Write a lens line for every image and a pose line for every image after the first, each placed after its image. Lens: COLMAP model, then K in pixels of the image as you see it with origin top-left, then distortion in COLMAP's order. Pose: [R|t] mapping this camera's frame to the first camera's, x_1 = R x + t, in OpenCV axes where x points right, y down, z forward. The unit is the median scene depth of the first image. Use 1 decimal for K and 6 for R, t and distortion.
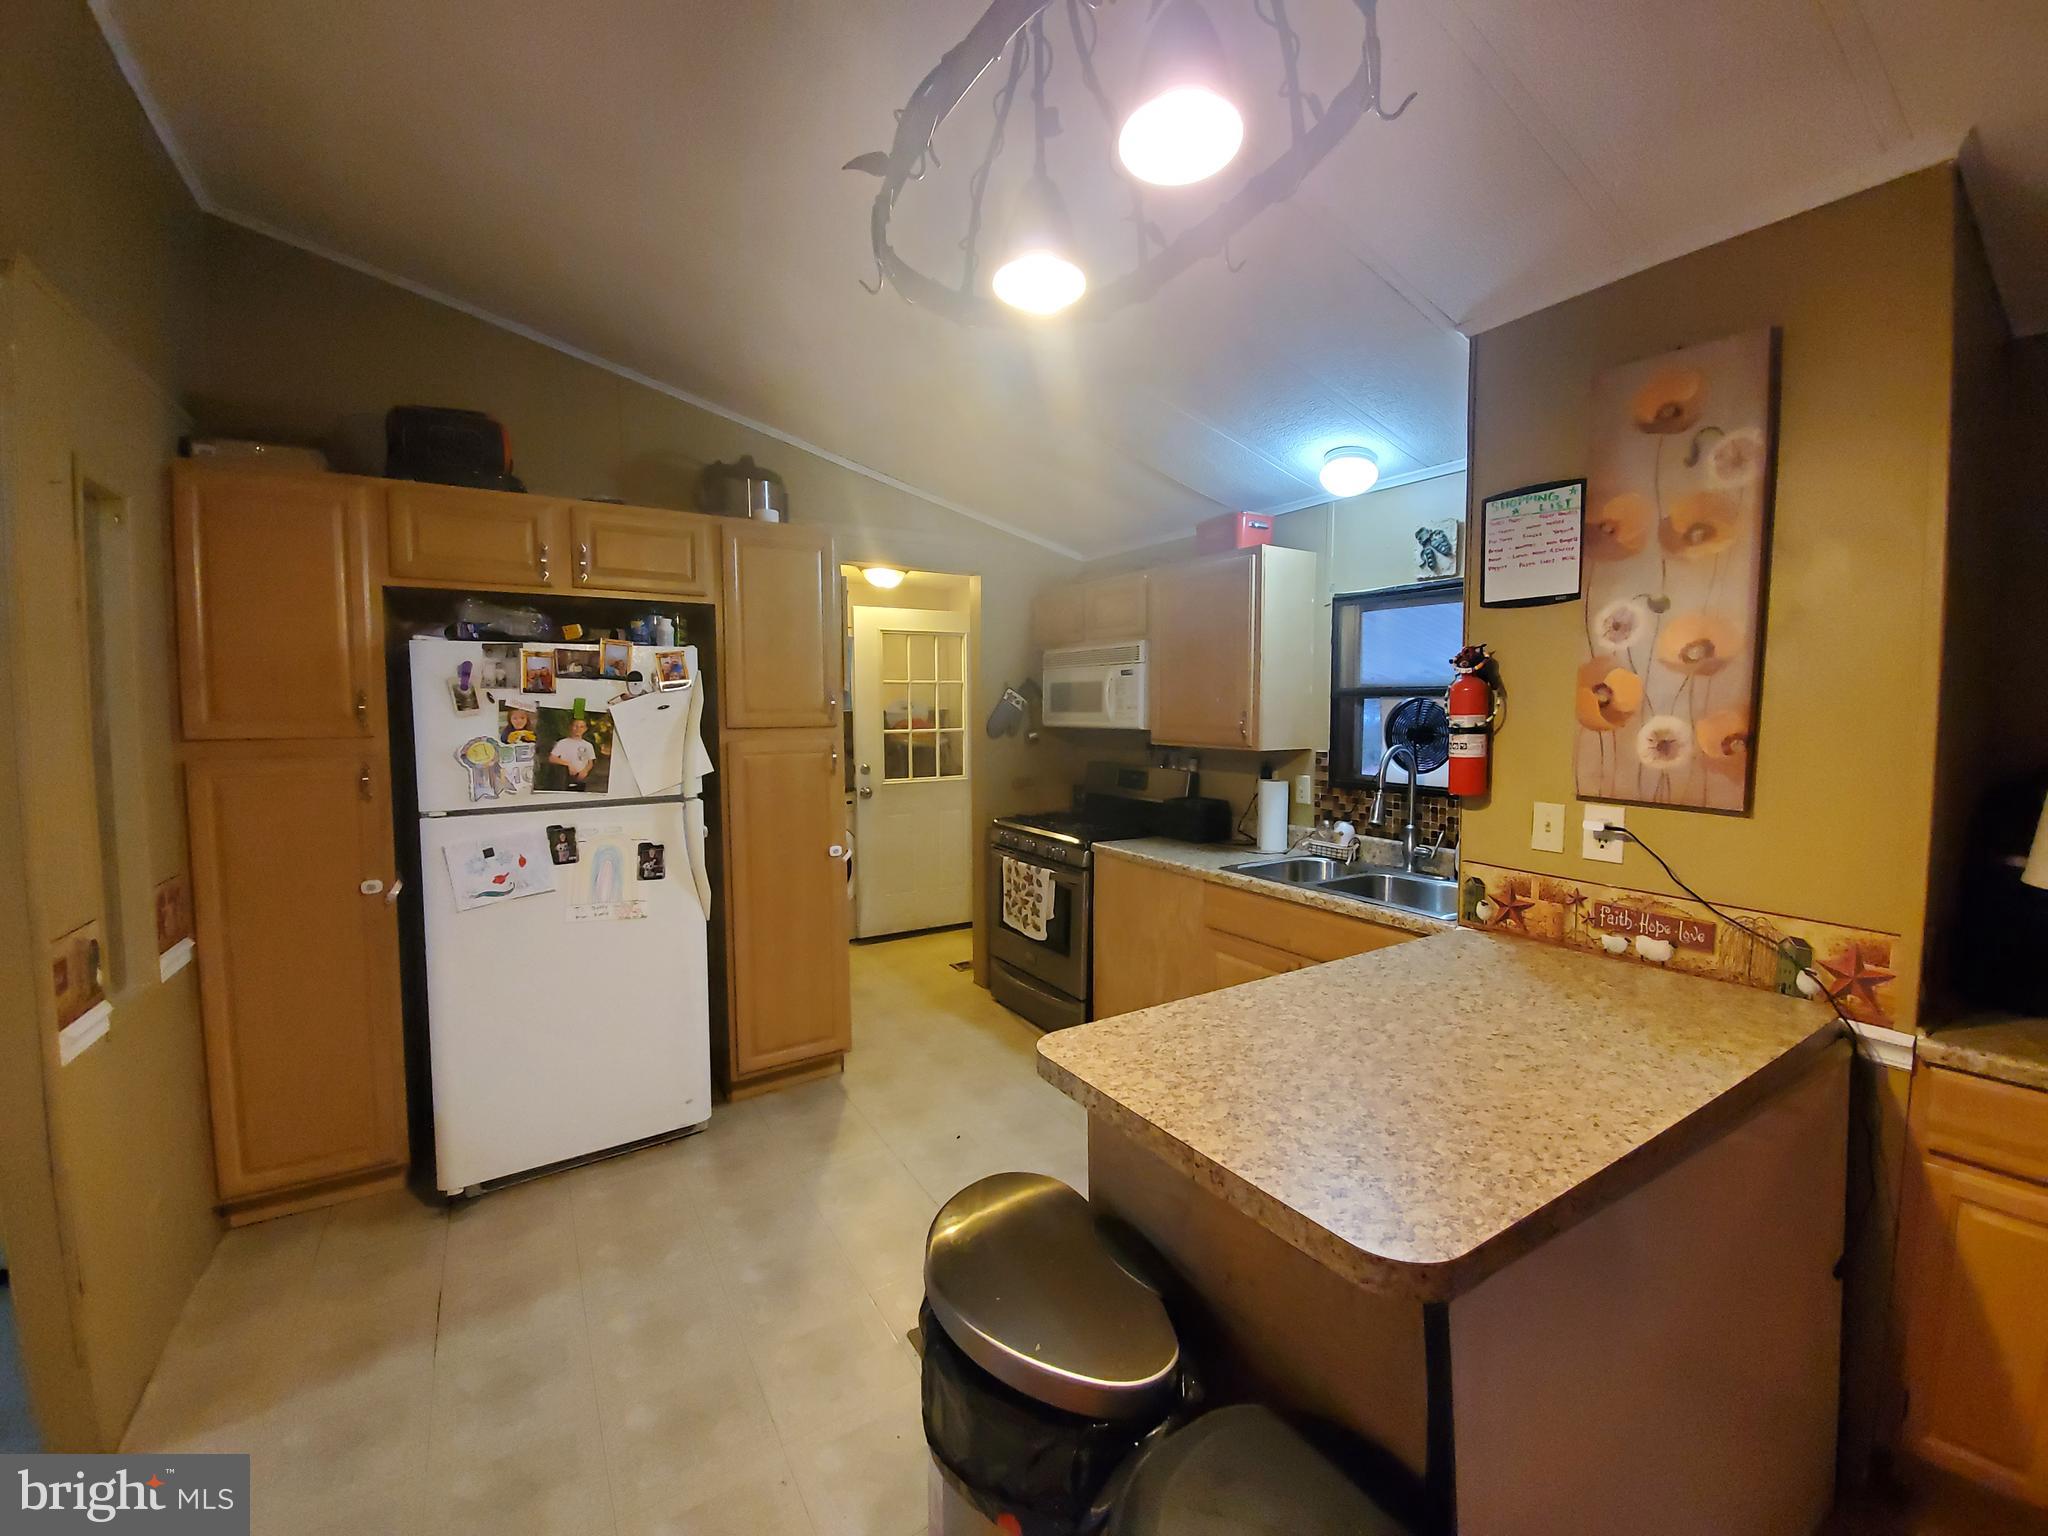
lens RADIAL K [[830.3, 0, 1024.5], [0, 830.3, 751.6], [0, 0, 1]] dist [0.036897, -0.026536]
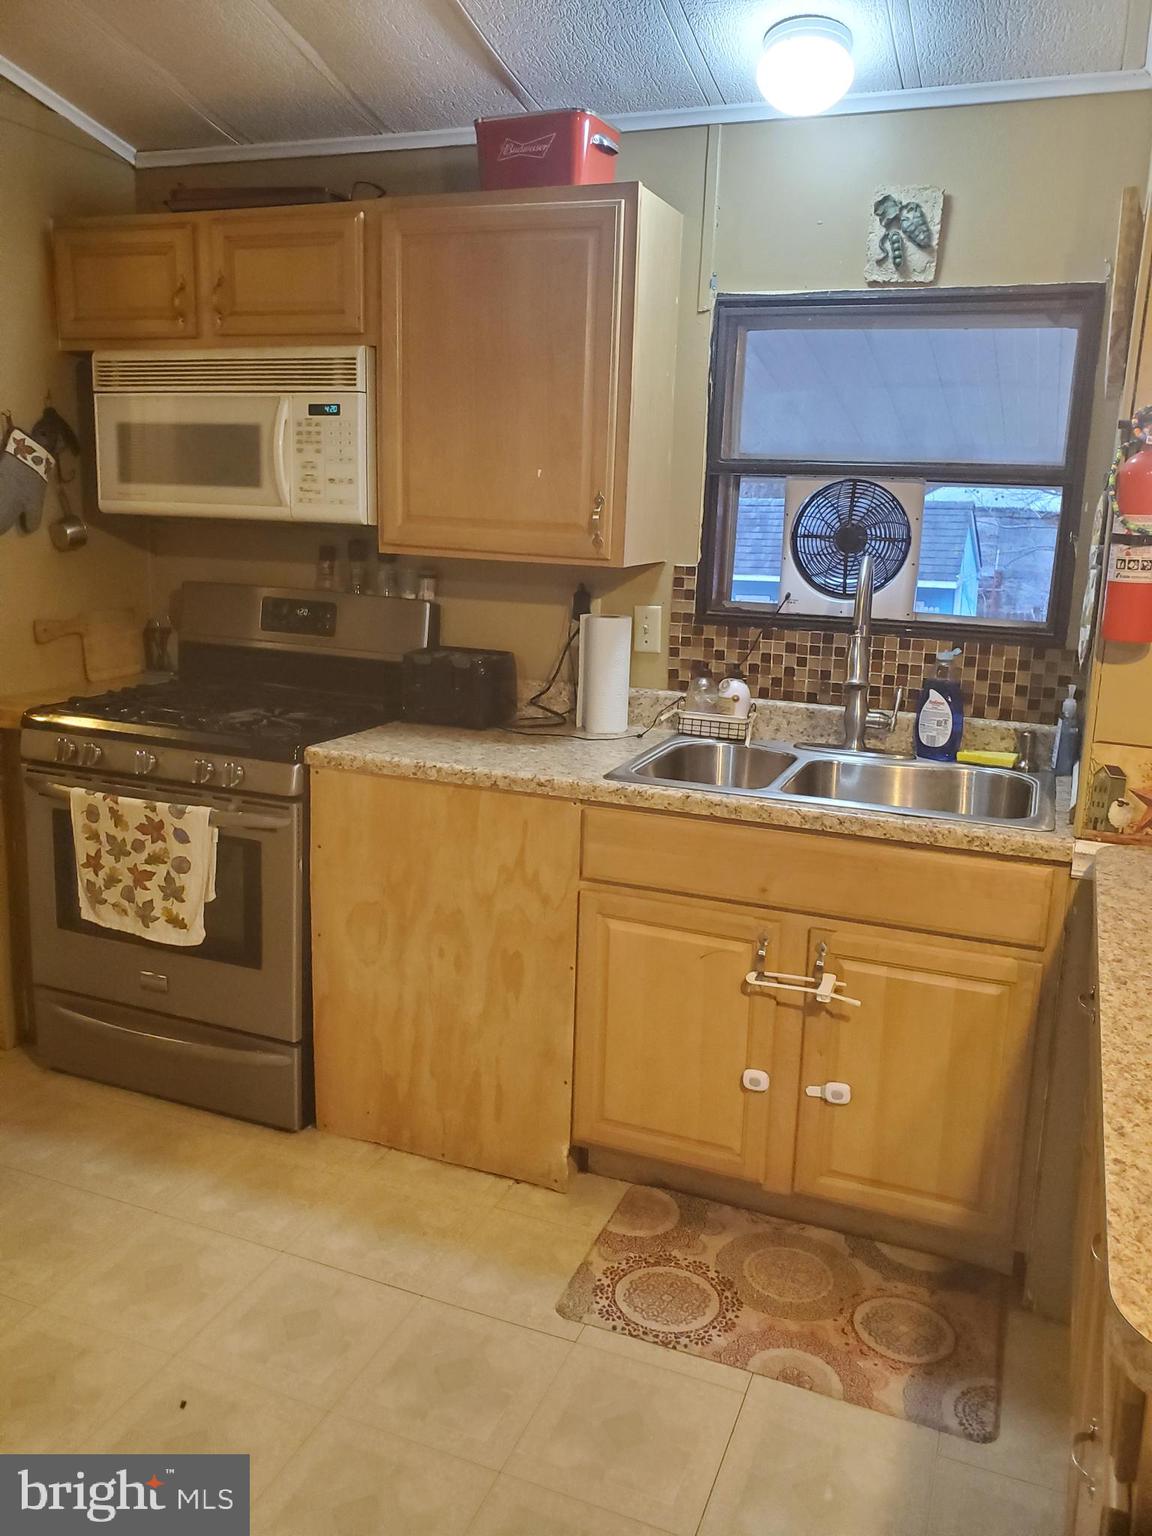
lens RADIAL K [[1205.4, 0, 577.9], [0, 1205.4, 745.9], [0, 0, 1]] dist [0.045842, -0.040206]
pose [[0.809258, -0.097895, 0.579239, -0.238721], [0.003146, 0.986725, 0.162367, -0.013799], [-0.587445, -0.129574, 0.798824, 0.335456]]
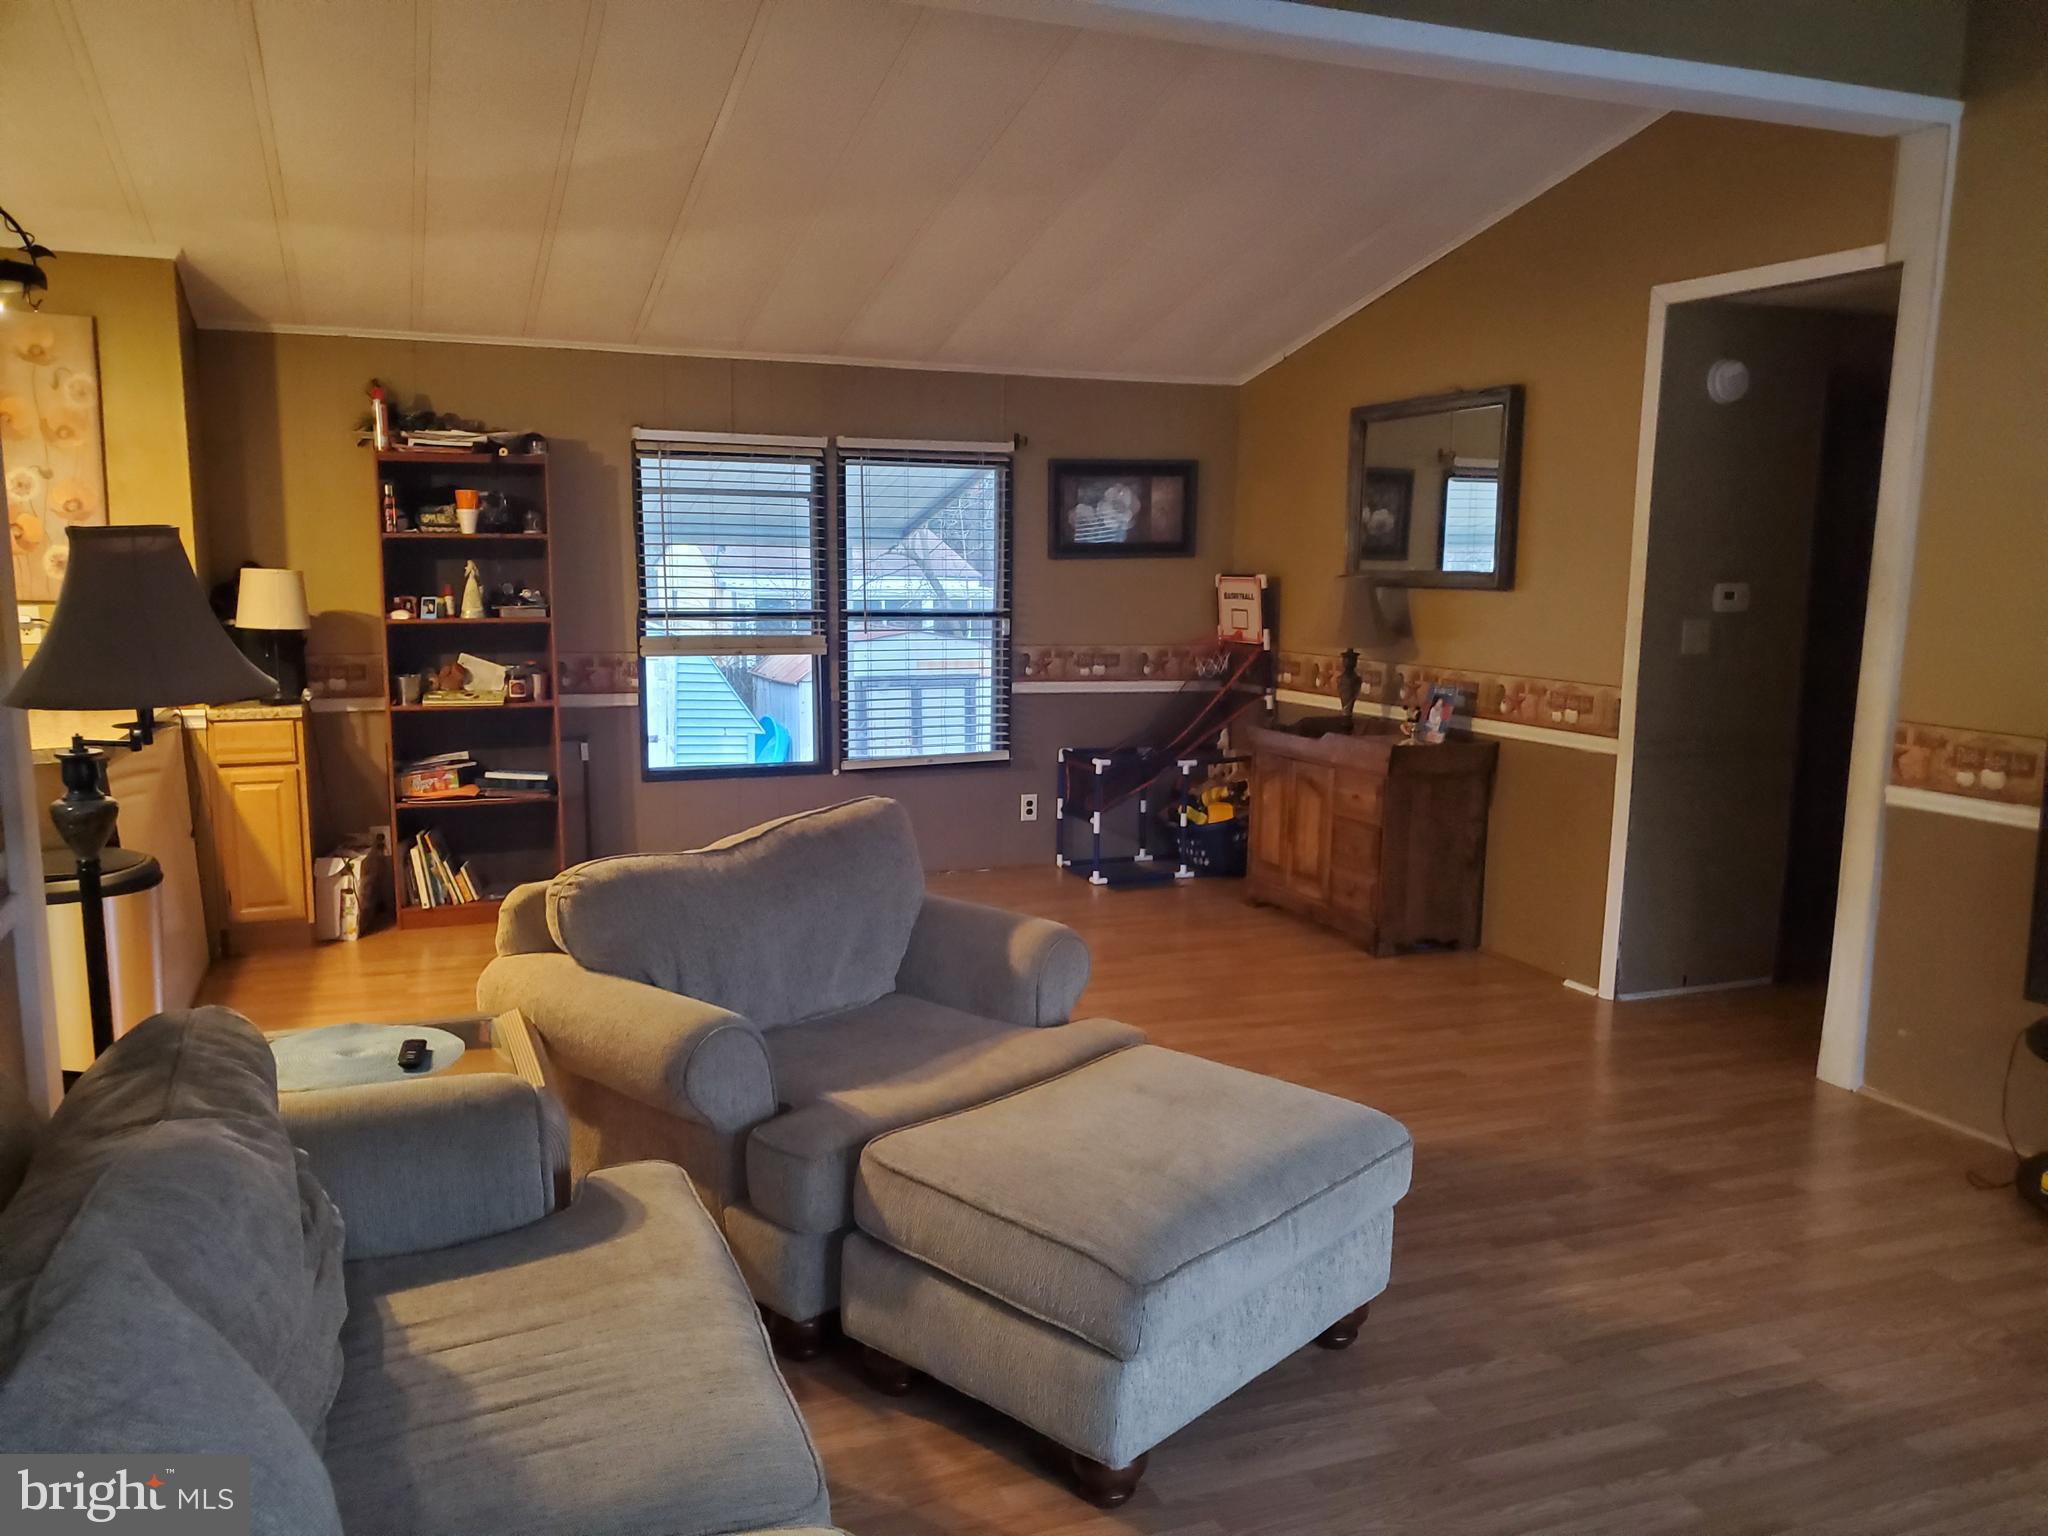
lens RADIAL K [[1607.2, 0, 1031.5], [0, 1607.2, 820.4], [0, 0, 1]] dist [0.045842, -0.040206]
pose [[0.193552, -0.152453, 0.969173, -1.091857], [0.044075, 0.988207, 0.146645, 0.057200], [-0.980099, 0.014333, 0.197989, -0.789873]]
